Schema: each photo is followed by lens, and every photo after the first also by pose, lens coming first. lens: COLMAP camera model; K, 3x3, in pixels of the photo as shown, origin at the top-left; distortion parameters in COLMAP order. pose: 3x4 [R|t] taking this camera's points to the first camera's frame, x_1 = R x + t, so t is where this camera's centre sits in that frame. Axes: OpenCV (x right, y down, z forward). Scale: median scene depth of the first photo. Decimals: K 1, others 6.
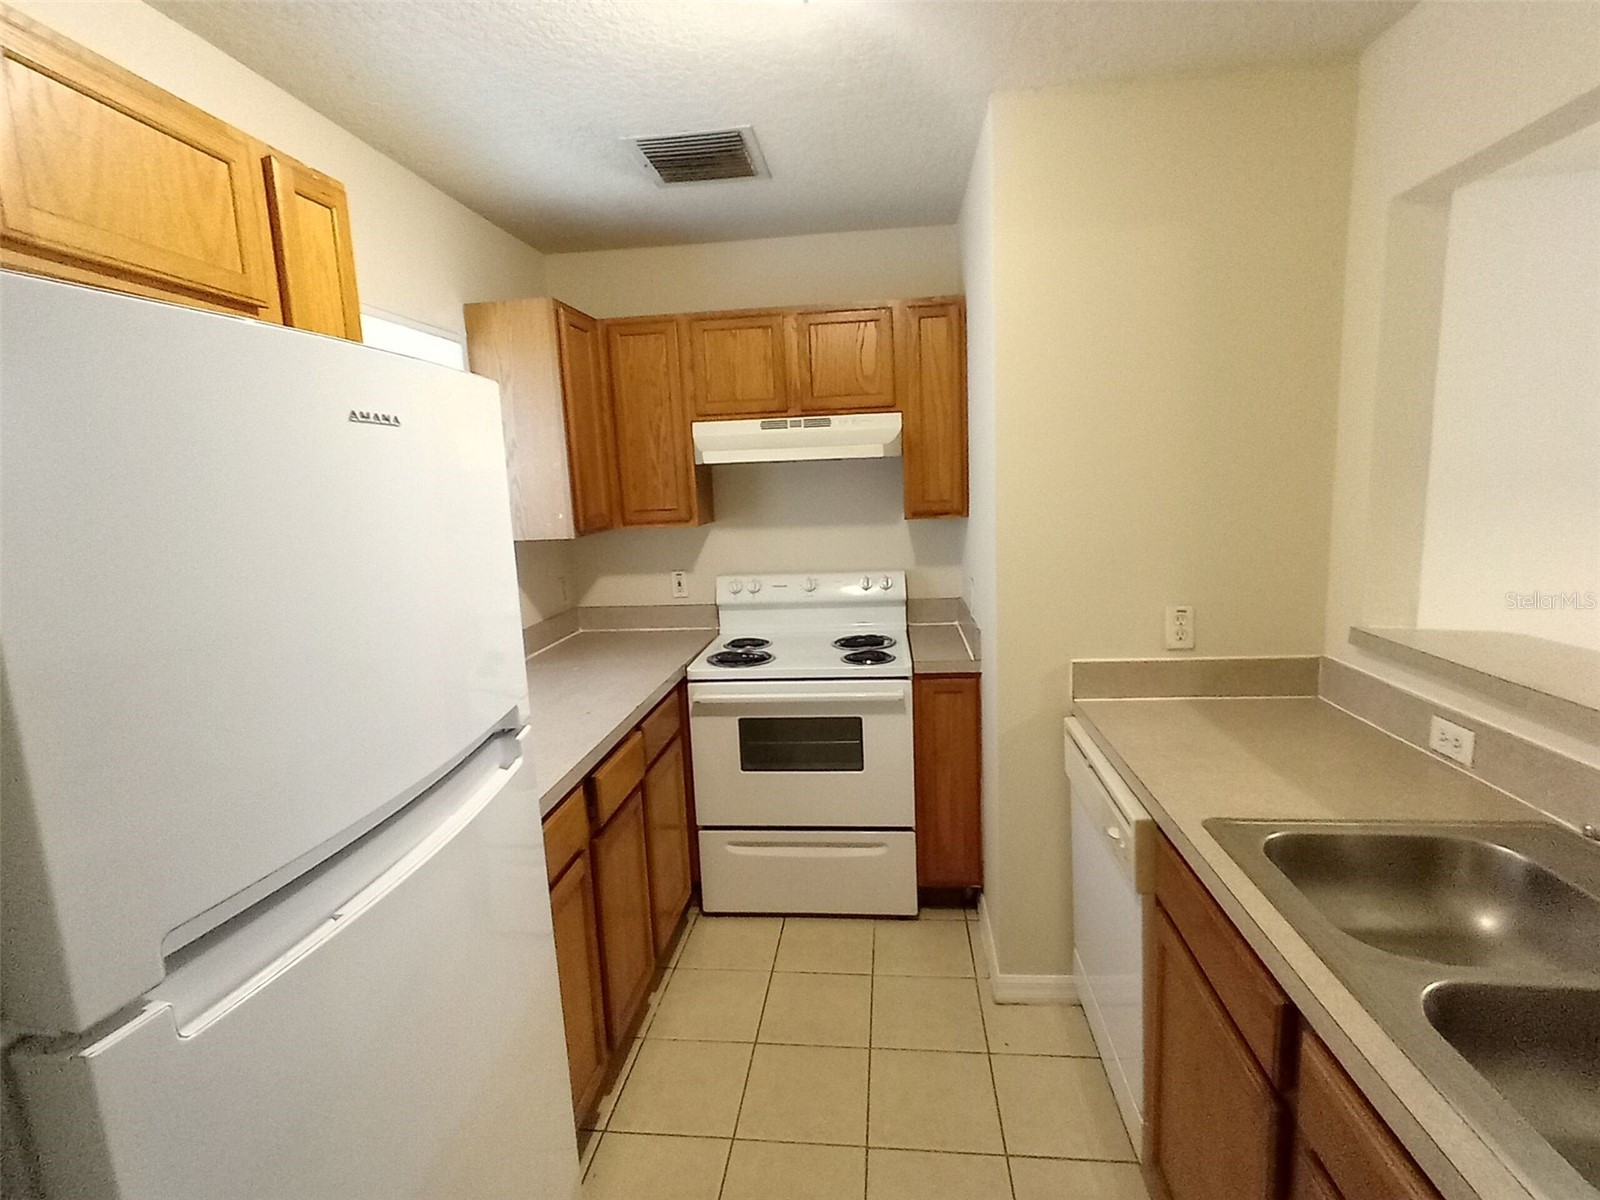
lens RADIAL K [[780.9, 0, 797.0], [0, 780.9, 597.7], [0, 0, 1]] dist [0.001231, 0.001515]
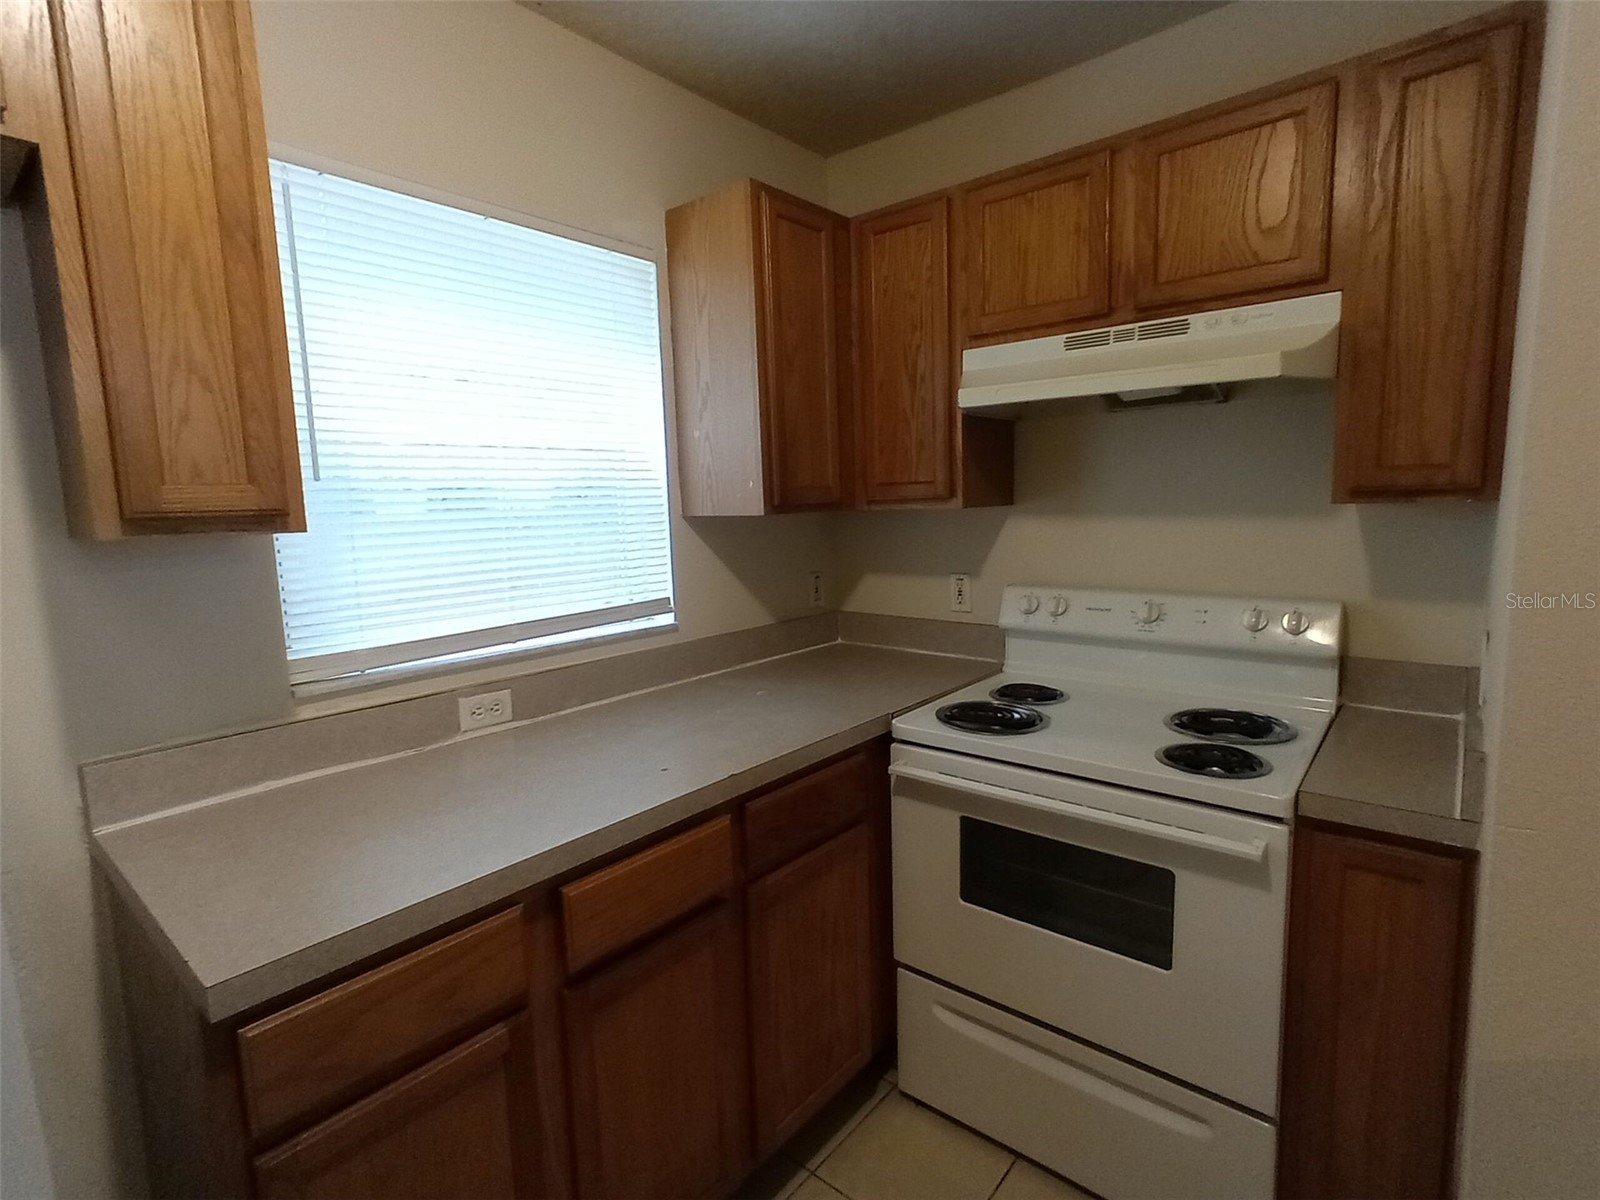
lens RADIAL K [[780.9, 0, 797.0], [0, 780.9, 597.7], [0, 0, 1]] dist [0.001231, 0.001515]
pose [[0.829114, 0.090045, -0.551780, 0.136531], [-0.092350, 0.995445, 0.023681, -0.018752], [0.551399, 0.031322, 0.833653, 0.386827]]
